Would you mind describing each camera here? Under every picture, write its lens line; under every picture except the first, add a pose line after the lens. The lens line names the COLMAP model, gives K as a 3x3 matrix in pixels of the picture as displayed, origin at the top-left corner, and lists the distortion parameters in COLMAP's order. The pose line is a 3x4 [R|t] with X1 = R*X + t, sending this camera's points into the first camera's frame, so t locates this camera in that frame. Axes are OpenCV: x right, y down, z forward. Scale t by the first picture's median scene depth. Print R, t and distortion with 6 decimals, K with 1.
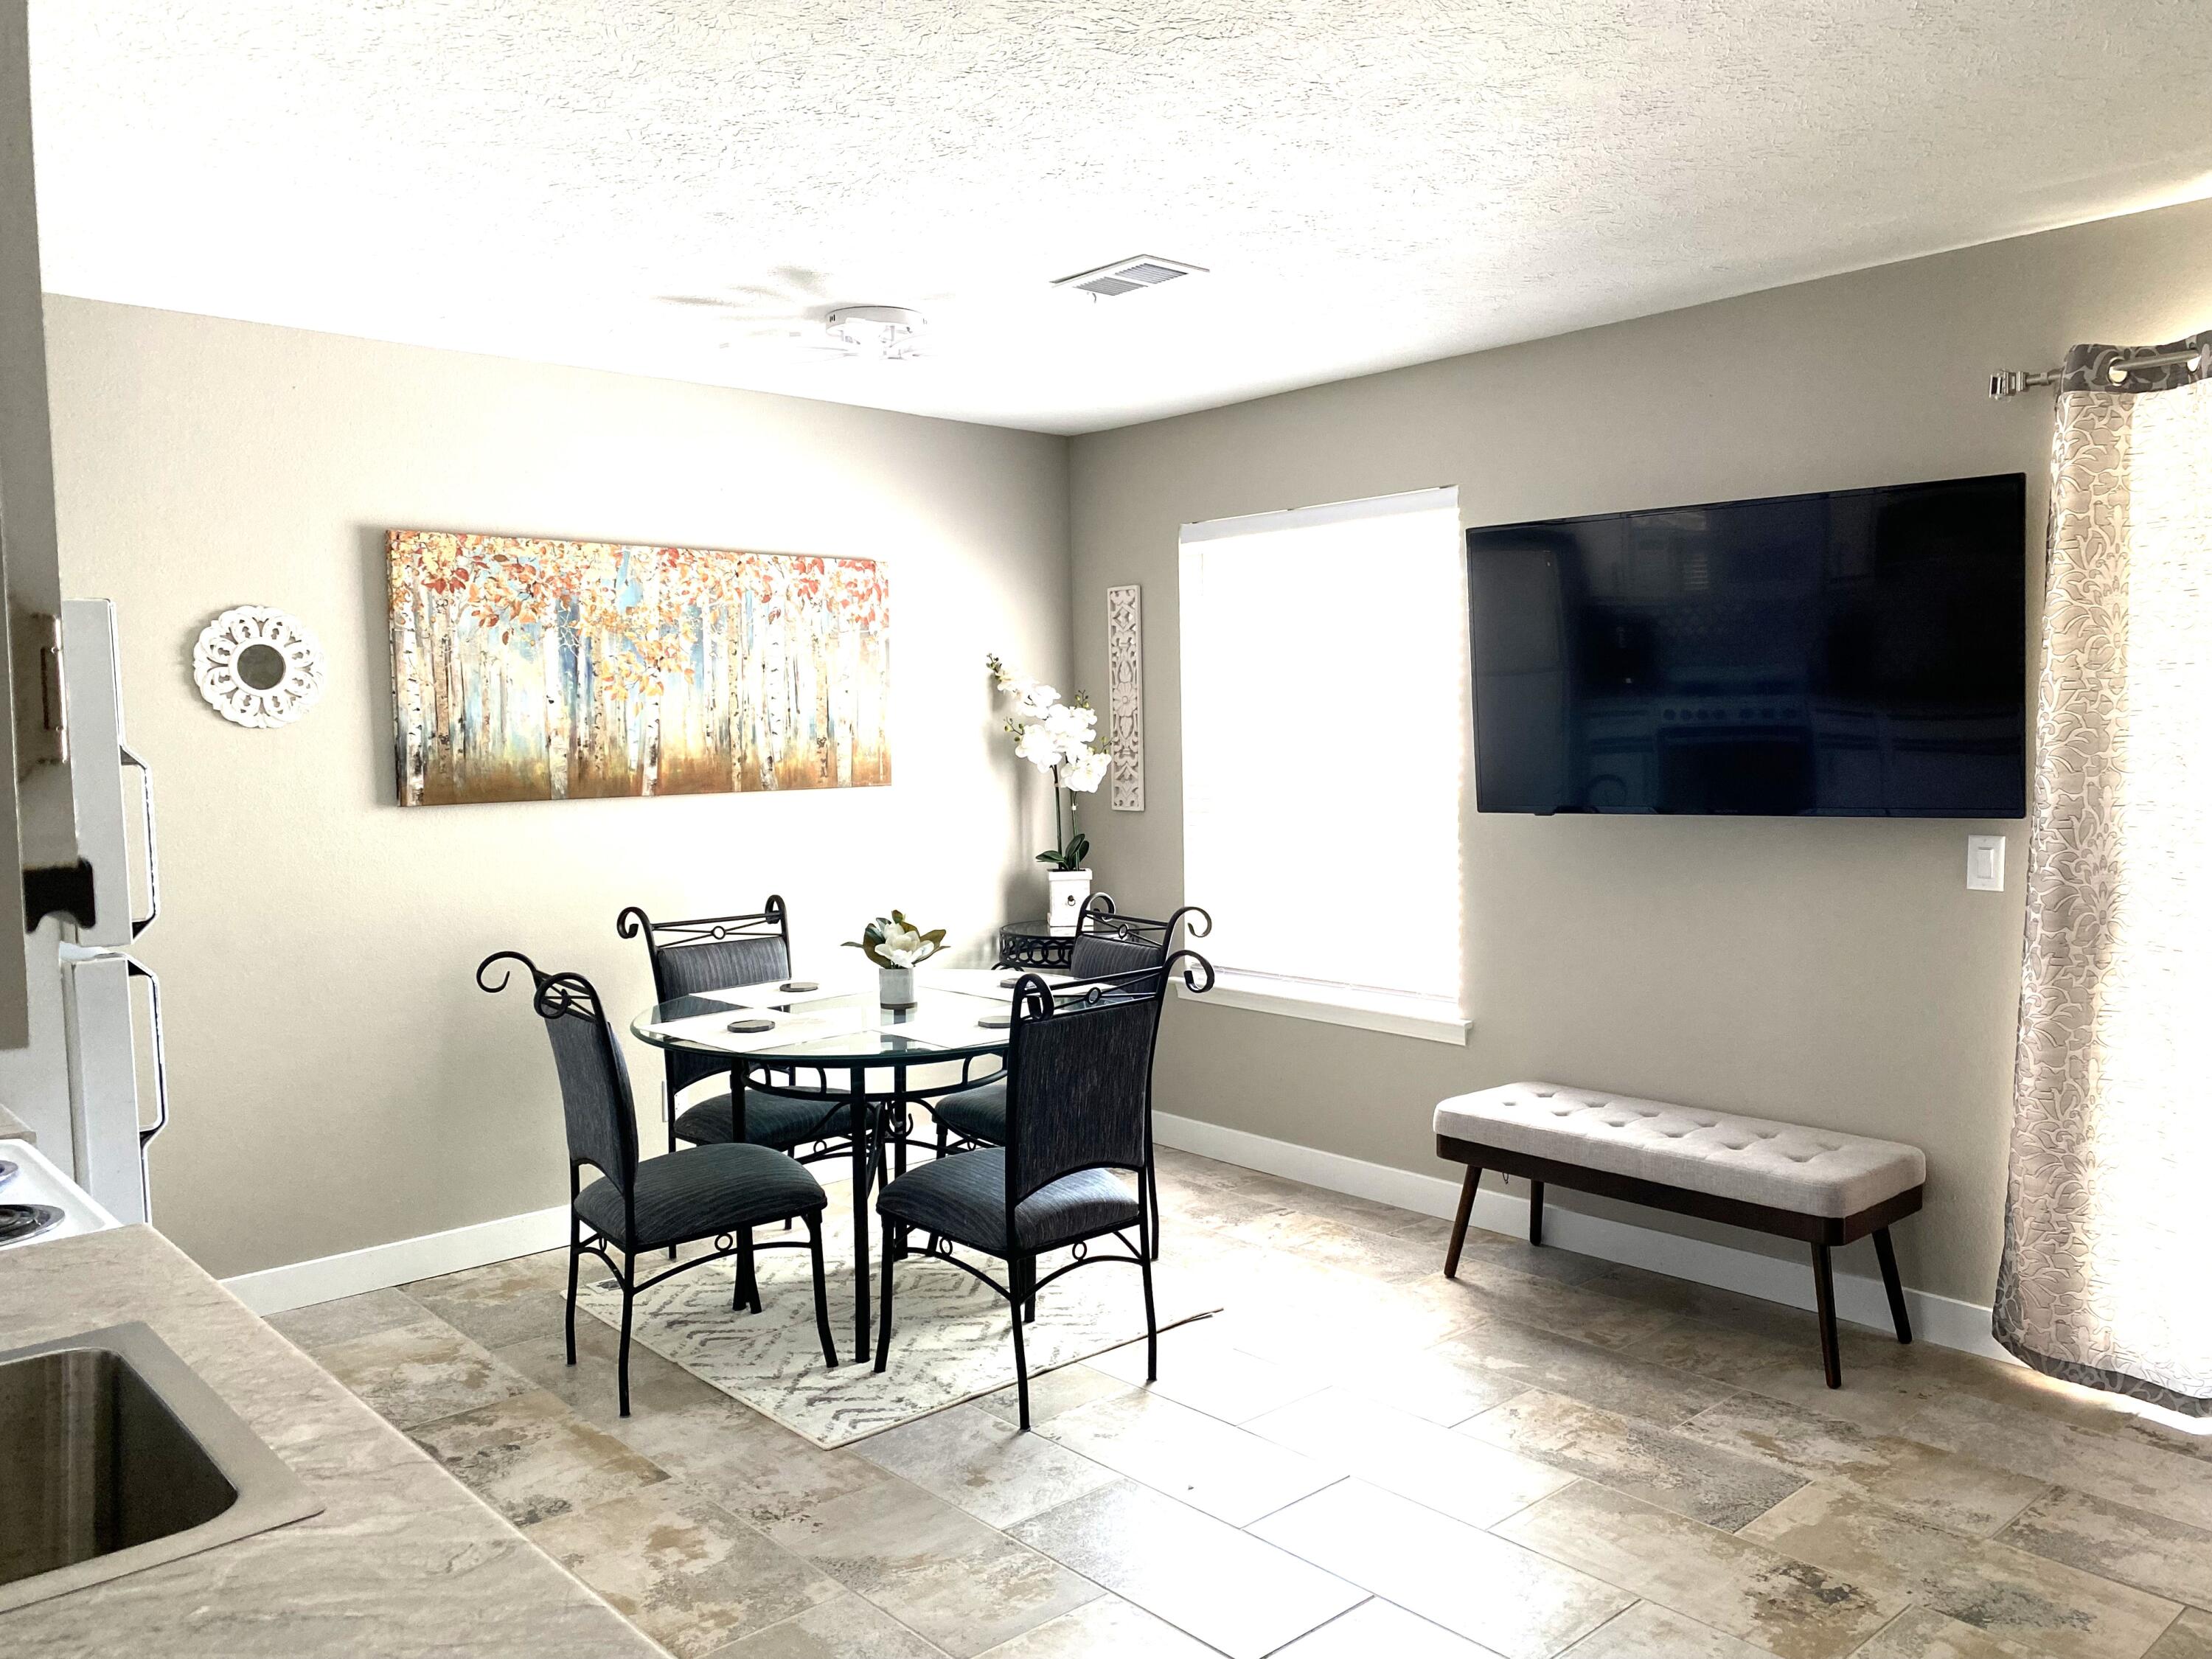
lens RADIAL K [[1704.8, 0, 1155.3], [0, 1704.8, 830.6], [0, 0, 1]] dist [0.021952, 0.000837]
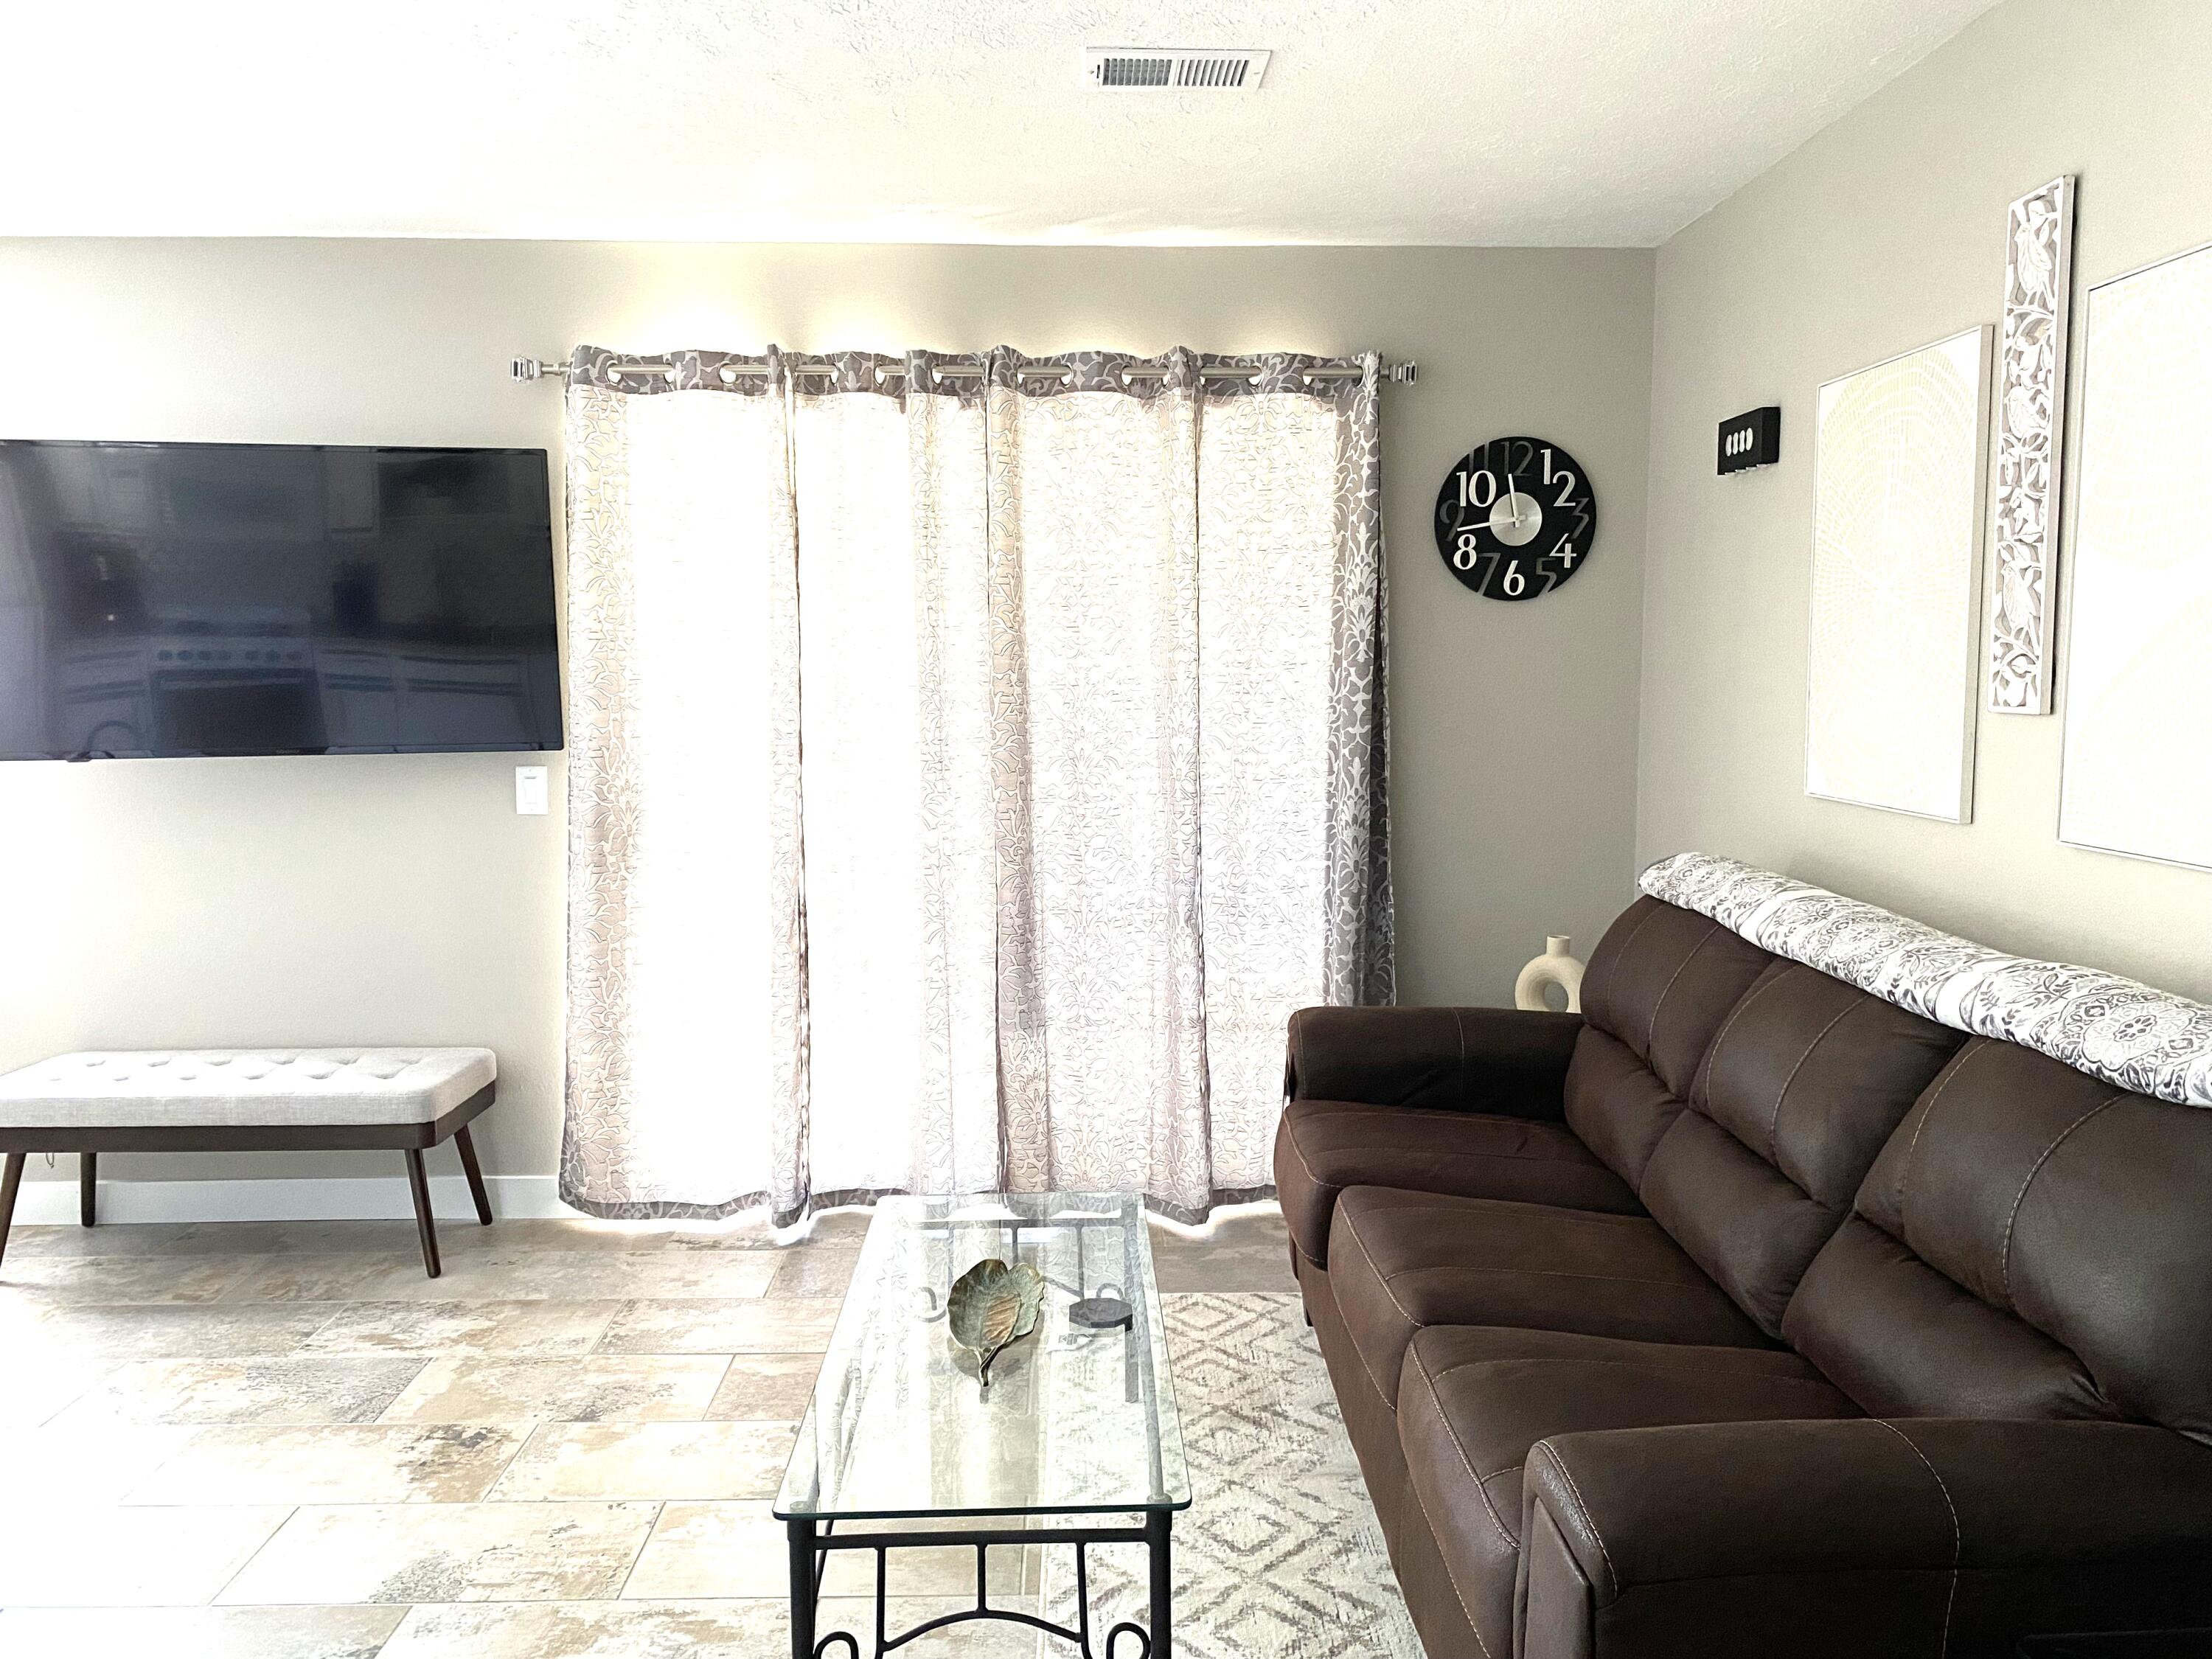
lens RADIAL K [[1704.8, 0, 1155.3], [0, 1704.8, 830.6], [0, 0, 1]] dist [0.021952, 0.000837]
pose [[0.653341, -0.066221, 0.754162, -0.109794], [0.041967, 0.997803, 0.051259, 0.004793], [-0.755899, -0.001840, 0.654685, -0.061174]]
